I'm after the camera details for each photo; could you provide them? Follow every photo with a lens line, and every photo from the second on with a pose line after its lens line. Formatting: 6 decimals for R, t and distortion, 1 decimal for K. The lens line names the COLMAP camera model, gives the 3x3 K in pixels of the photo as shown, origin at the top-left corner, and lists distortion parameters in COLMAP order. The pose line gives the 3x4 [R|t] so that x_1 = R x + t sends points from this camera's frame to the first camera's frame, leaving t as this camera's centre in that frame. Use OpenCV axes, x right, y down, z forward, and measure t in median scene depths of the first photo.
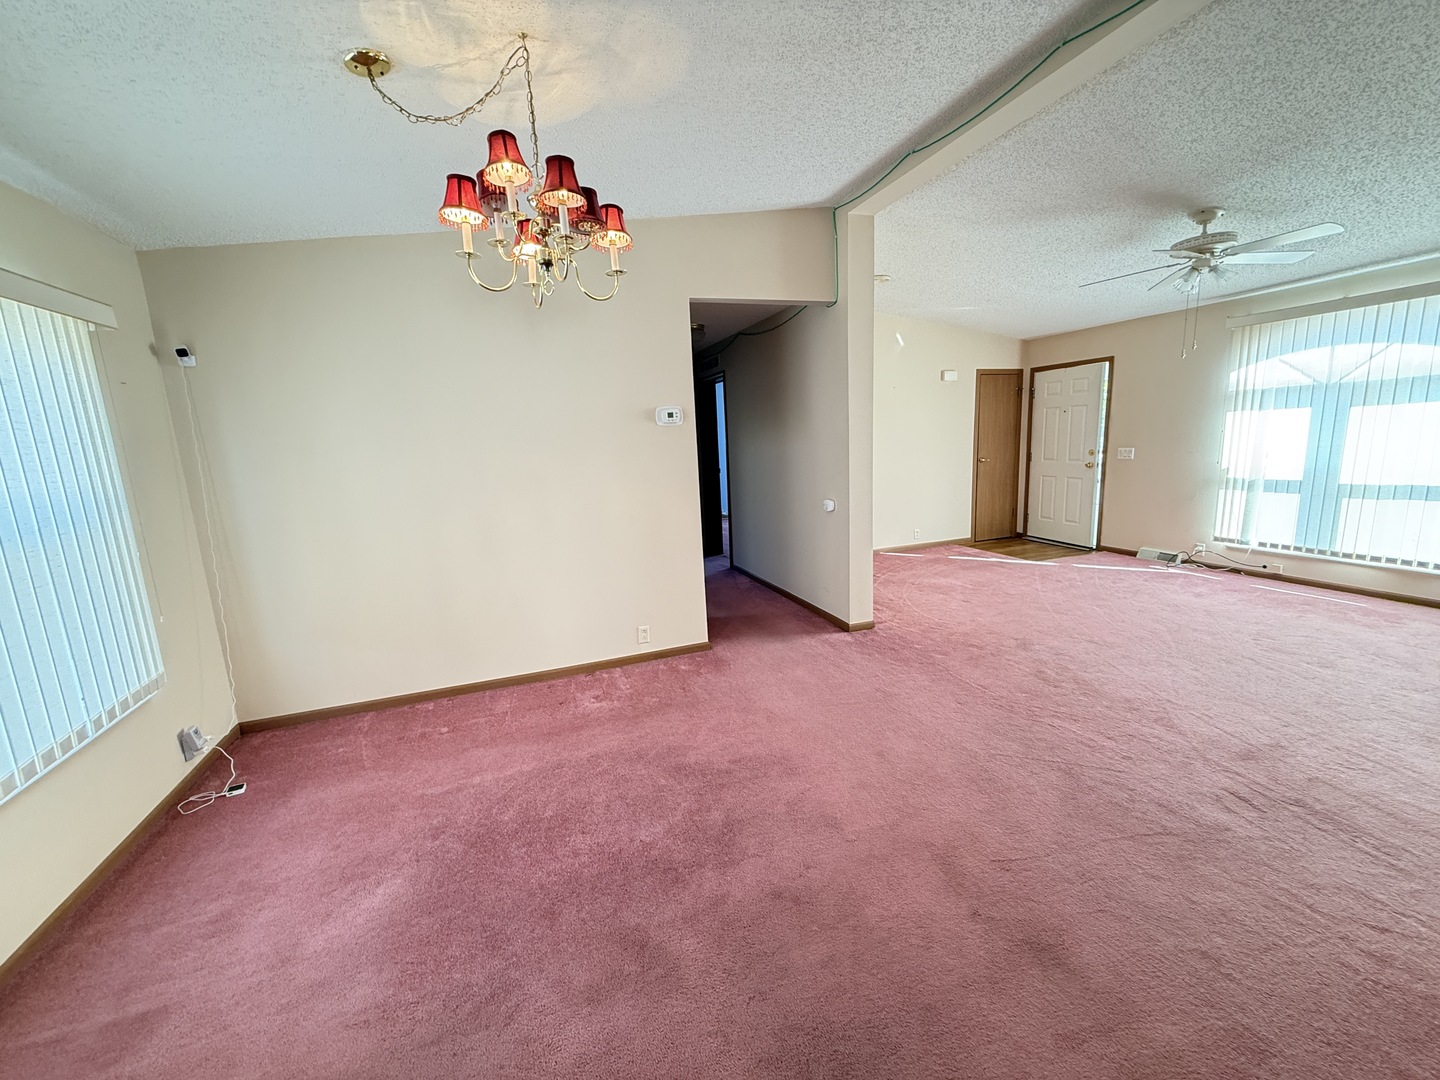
lens RADIAL K [[575.1, 0, 708.1], [0, 575.1, 539.9], [0, 0, 1]] dist [0.001042, 0.001223]
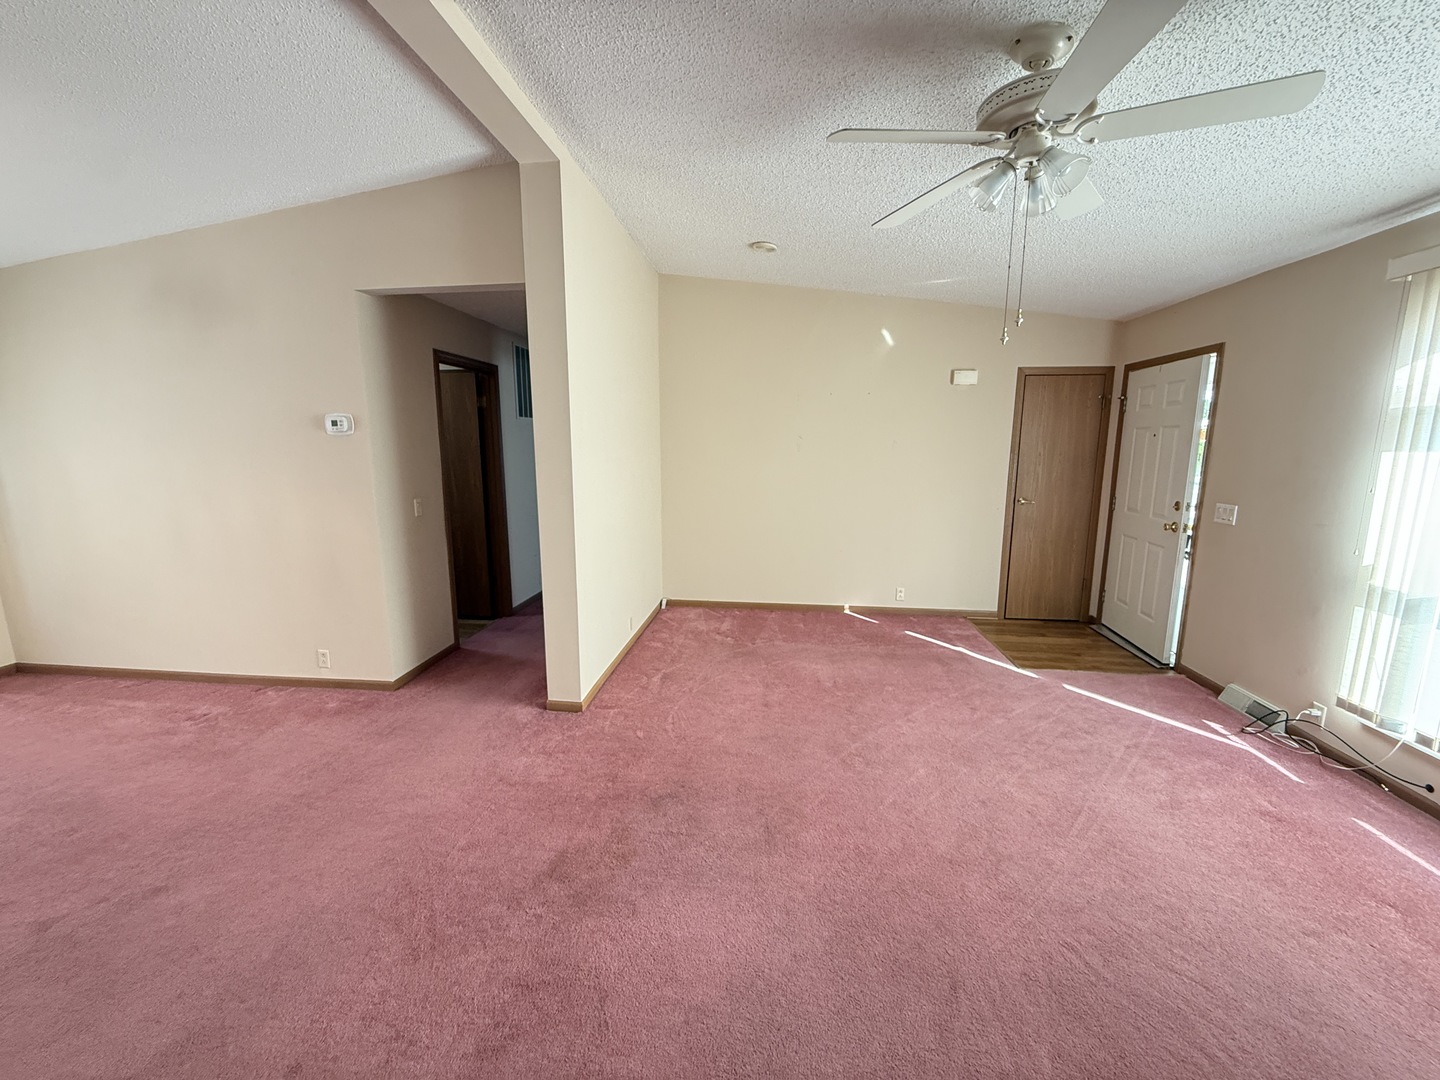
lens RADIAL K [[575.1, 0, 717.8], [0, 575.1, 539.9], [0, 0, 1]] dist [0.001042, 0.001223]
pose [[0.894585, 0.119771, -0.430549, 0.602643], [-0.120292, 0.992395, 0.026126, -0.091019], [0.430404, 0.028419, 0.902189, 0.314395]]
